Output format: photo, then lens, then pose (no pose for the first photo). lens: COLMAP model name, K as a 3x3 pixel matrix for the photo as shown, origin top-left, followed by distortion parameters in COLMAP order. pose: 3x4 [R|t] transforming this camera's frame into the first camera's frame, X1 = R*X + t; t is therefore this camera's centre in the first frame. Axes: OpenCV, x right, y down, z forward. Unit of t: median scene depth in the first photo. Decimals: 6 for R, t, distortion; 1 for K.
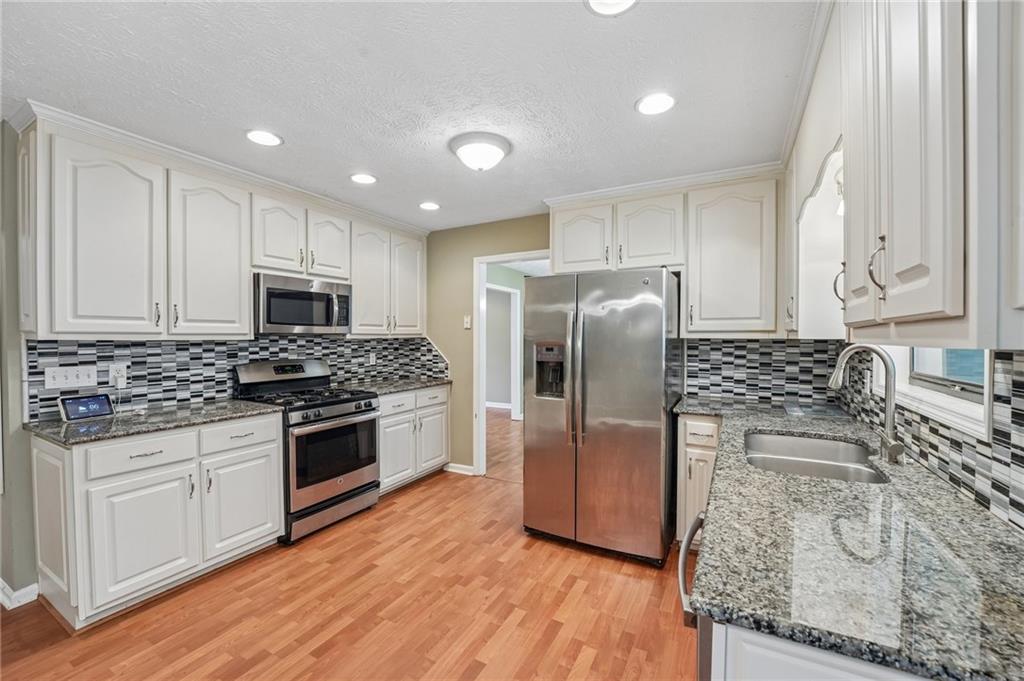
lens RADIAL K [[414.7, 0, 507.2], [0, 414.7, 344.3], [0, 0, 1]] dist [-0.026162, 0.000262]
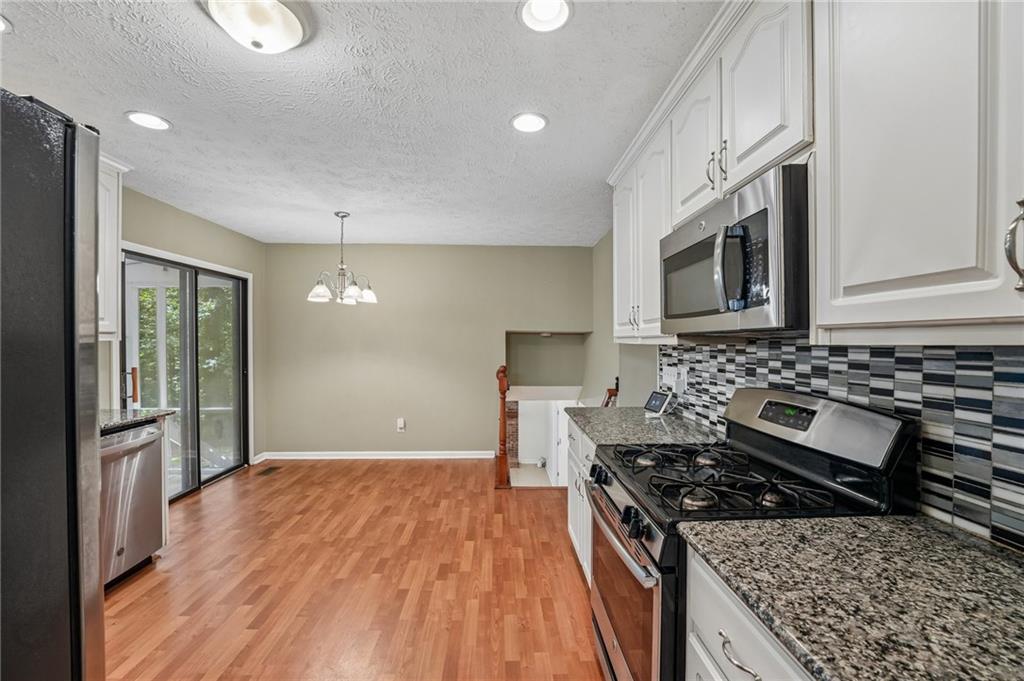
lens RADIAL K [[415.6, 0, 509.3], [0, 415.6, 340.8], [0, 0, 1]] dist [-0.025667, 0.000425]
pose [[-0.865484, -0.007116, -0.500886, -0.070124], [-0.015460, 0.999802, 0.012509, -0.021320], [0.500698, 0.018570, -0.865423, 1.436509]]
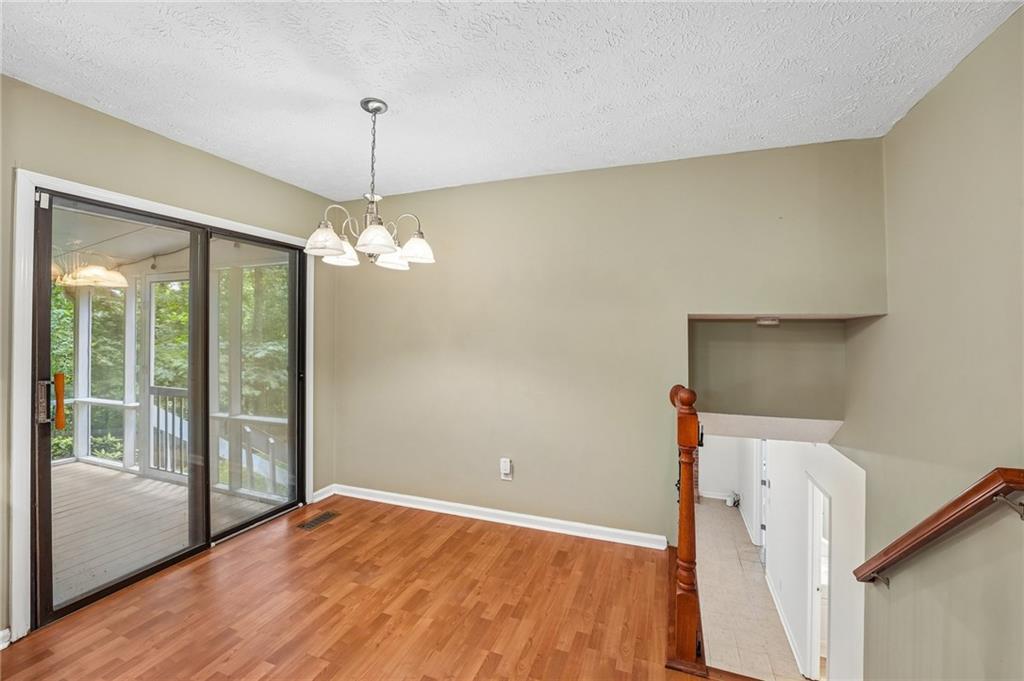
lens RADIAL K [[420.1, 0, 510.1], [0, 420.1, 328.2], [0, 0, 1]] dist [-0.020790, 0.000464]
pose [[-0.990900, -0.011660, -0.134091, -0.407945], [-0.012391, 0.999913, 0.004619, -0.011510], [0.134026, 0.006238, -0.990958, 0.795253]]
